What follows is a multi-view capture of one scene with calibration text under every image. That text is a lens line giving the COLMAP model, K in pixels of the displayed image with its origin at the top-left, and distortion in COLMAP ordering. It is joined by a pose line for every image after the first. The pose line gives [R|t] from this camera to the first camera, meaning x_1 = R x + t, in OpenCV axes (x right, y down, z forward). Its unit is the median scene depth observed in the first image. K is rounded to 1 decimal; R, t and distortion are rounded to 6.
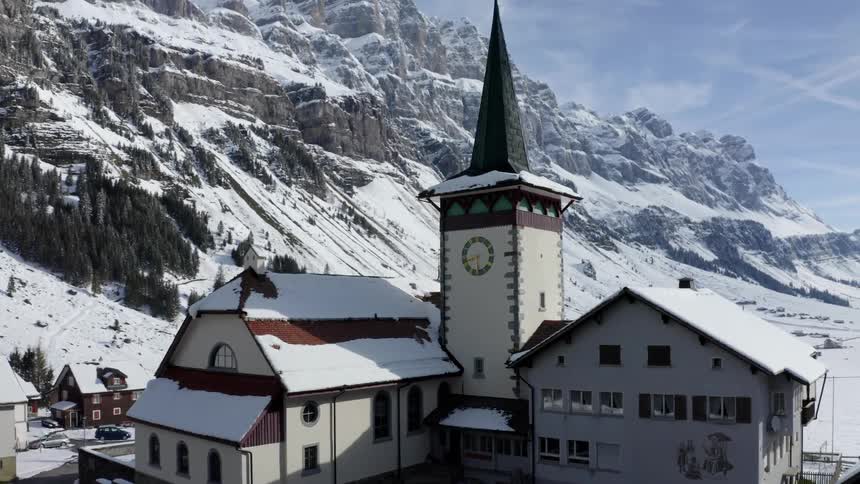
lens RADIAL K [[696.0, 0, 430.0], [0, 696.0, 242.0], [0, 0, 1]] dist [-0.181459, 0.014757]
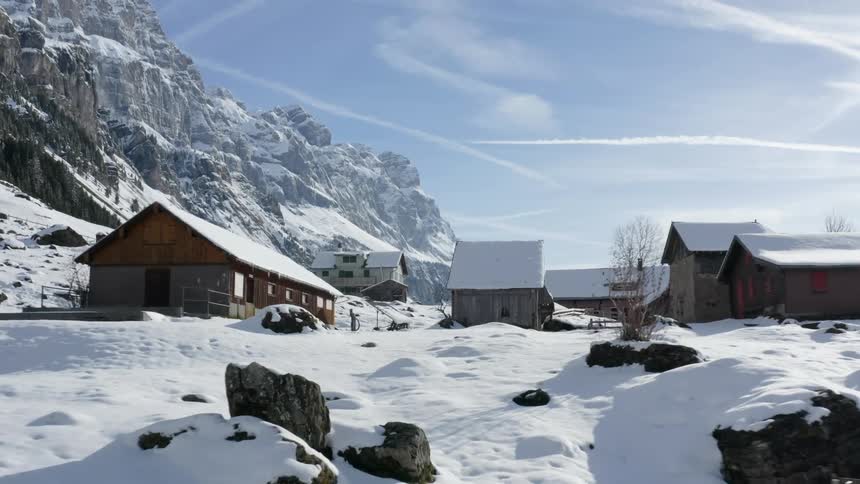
lens RADIAL K [[977.4, 0, 430.0], [0, 977.4, 242.0], [0, 0, 1]] dist [-0.183022, 0.005952]
pose [[0.868296, 0.076843, 0.490059, -0.253878], [-0.056929, 0.996838, -0.055440, 0.017700], [-0.492769, 0.020240, 0.869925, -0.021776]]
